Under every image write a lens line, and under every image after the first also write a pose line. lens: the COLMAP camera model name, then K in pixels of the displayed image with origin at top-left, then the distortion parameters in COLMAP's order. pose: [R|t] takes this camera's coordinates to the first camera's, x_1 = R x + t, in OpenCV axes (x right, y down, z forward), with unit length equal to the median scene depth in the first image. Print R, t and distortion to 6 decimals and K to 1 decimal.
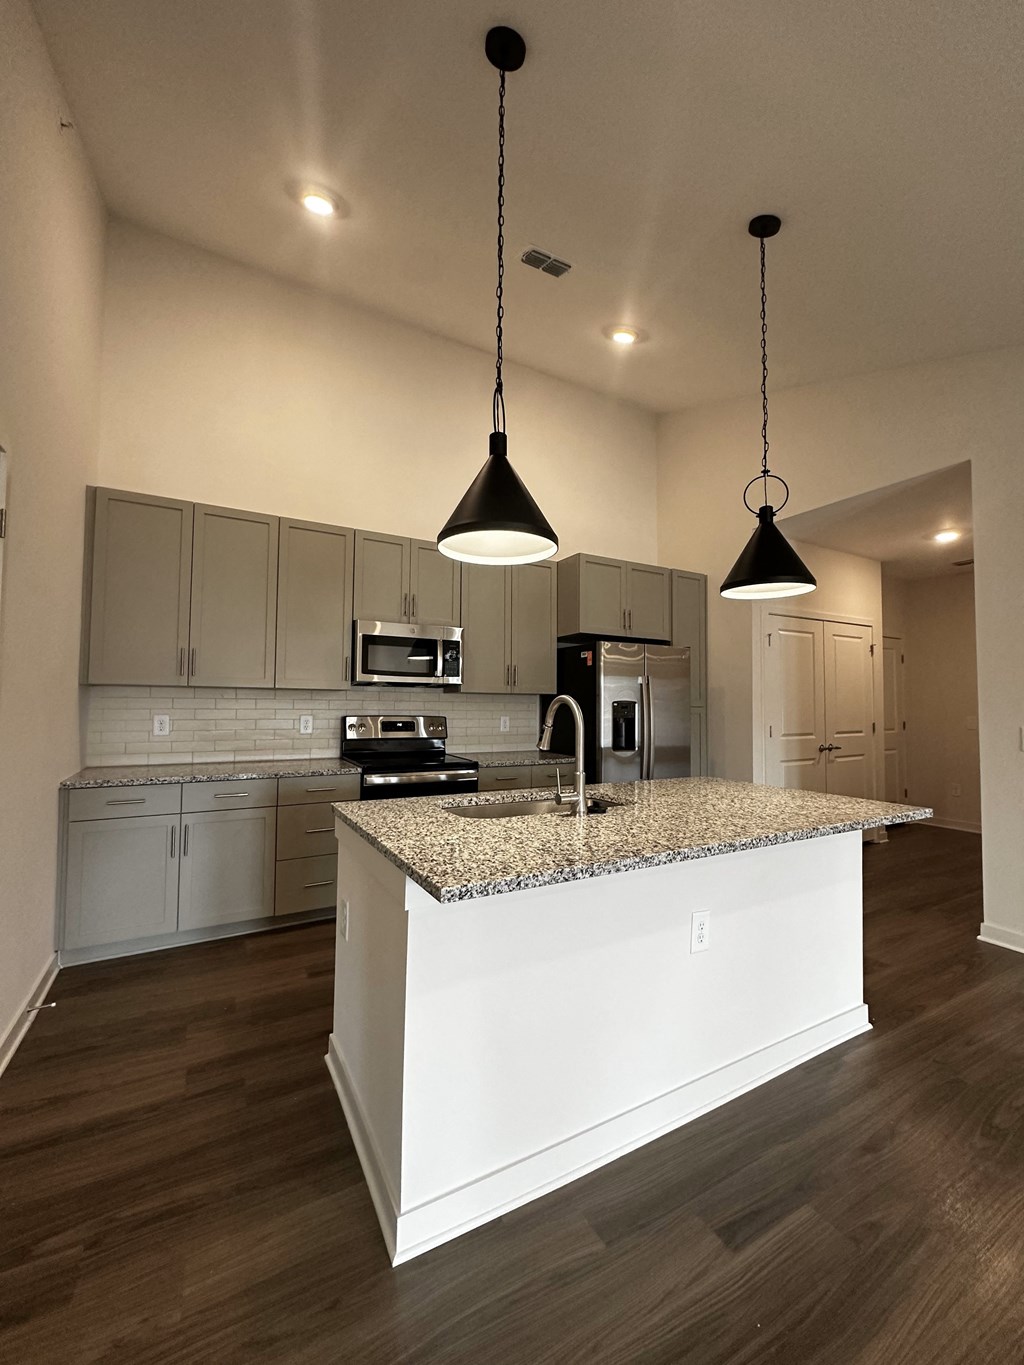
lens RADIAL K [[543.8, 0, 514.6], [0, 543.8, 681.3], [0, 0, 1]] dist [-0.008011, 0.000546]
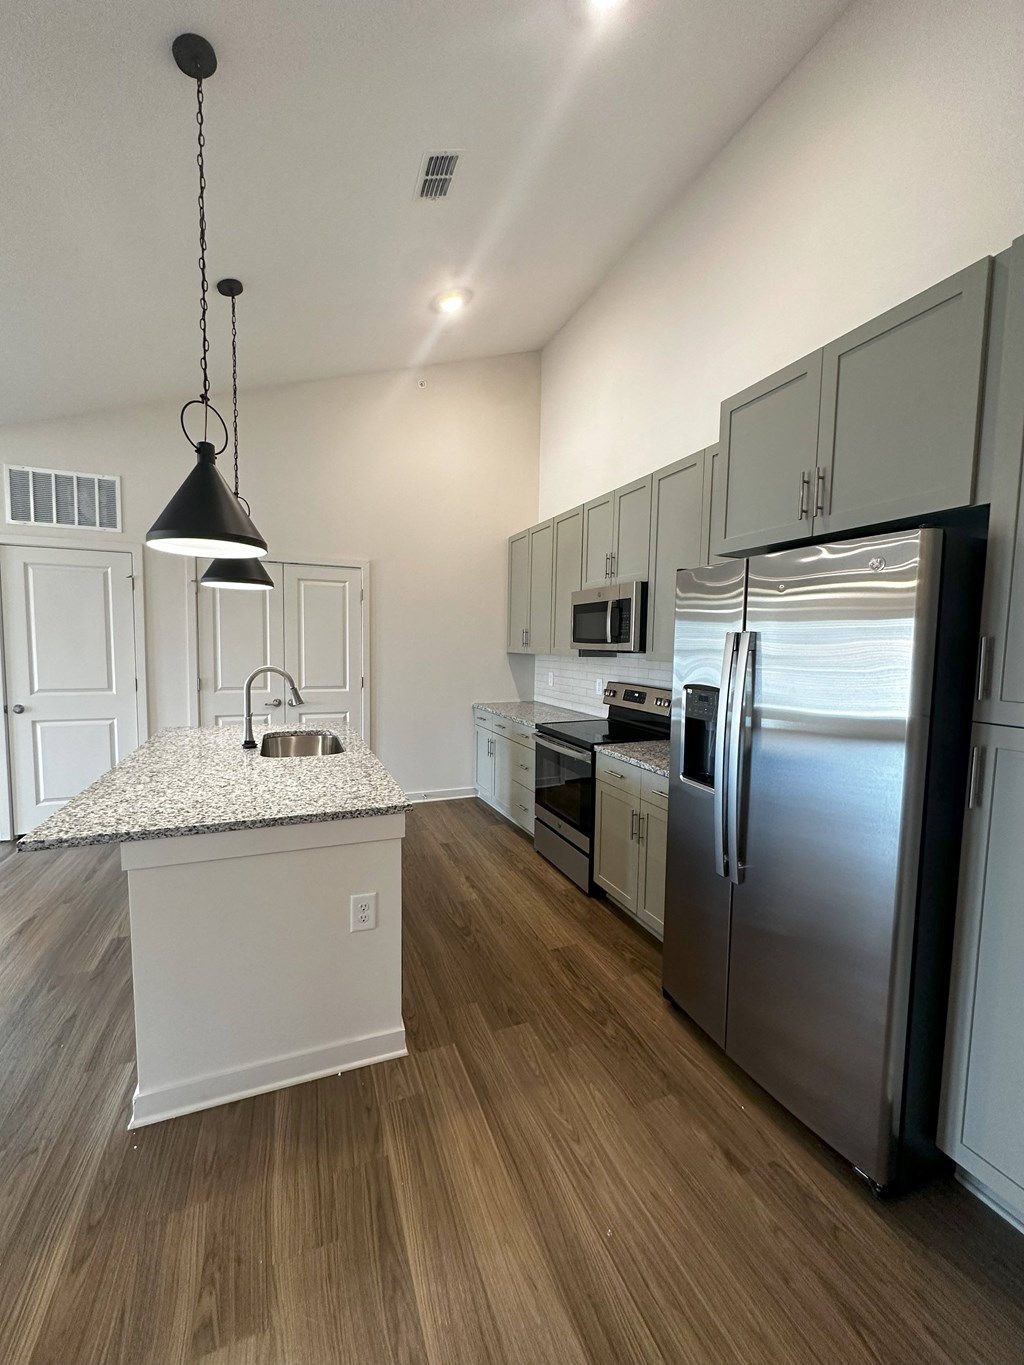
lens RADIAL K [[543.8, 0, 515.8], [0, 543.8, 683.5], [0, 0, 1]] dist [-0.008011, 0.000546]
pose [[-0.116895, 0.066265, -0.990931, 0.903409], [0.027108, 0.997613, 0.063514, -0.004459], [0.992774, -0.019438, -0.118412, 1.138890]]
